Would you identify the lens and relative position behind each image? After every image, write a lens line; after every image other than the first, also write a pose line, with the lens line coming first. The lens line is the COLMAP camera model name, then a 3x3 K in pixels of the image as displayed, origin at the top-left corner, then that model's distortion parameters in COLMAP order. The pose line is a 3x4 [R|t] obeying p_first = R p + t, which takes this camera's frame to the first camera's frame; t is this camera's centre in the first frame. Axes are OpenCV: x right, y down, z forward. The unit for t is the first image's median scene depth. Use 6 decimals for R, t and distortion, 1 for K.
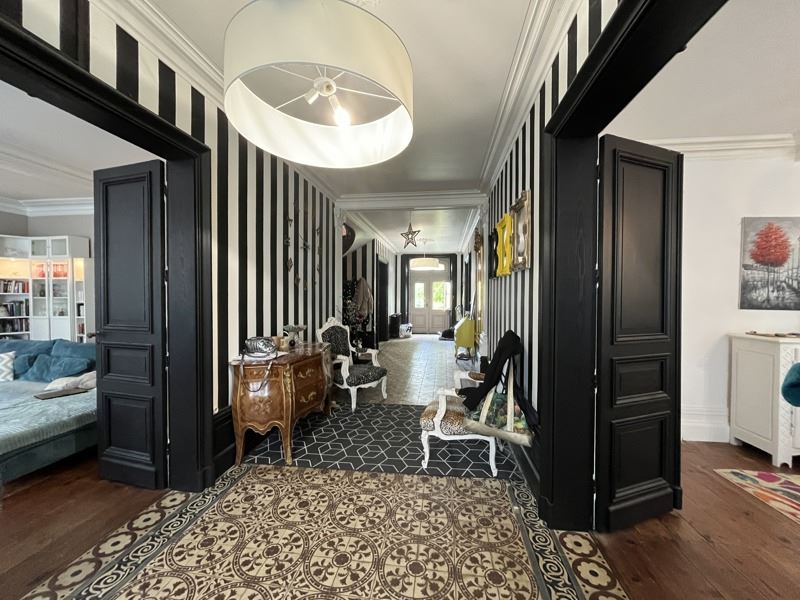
lens RADIAL K [[318.5, 0, 400.2], [0, 318.5, 303.4], [0, 0, 1]] dist [-0.000560, -0.000185]
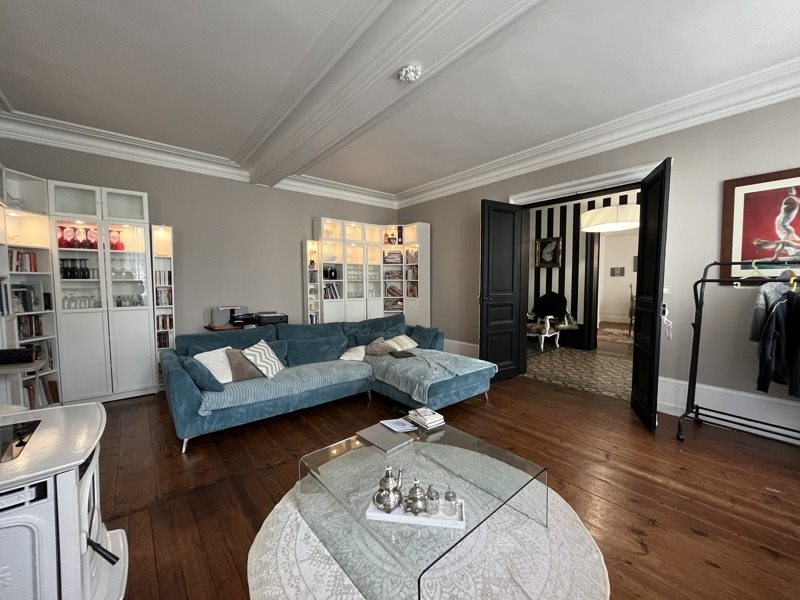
lens RADIAL K [[318.5, 0, 400.8], [0, 318.5, 298.5], [0, 0, 1]] dist [-0.000560, -0.000185]
pose [[0.659606, -0.043427, 0.750356, -1.854427], [0.005845, 0.998596, 0.052656, -0.018696], [-0.751589, -0.030347, 0.658934, 0.146840]]
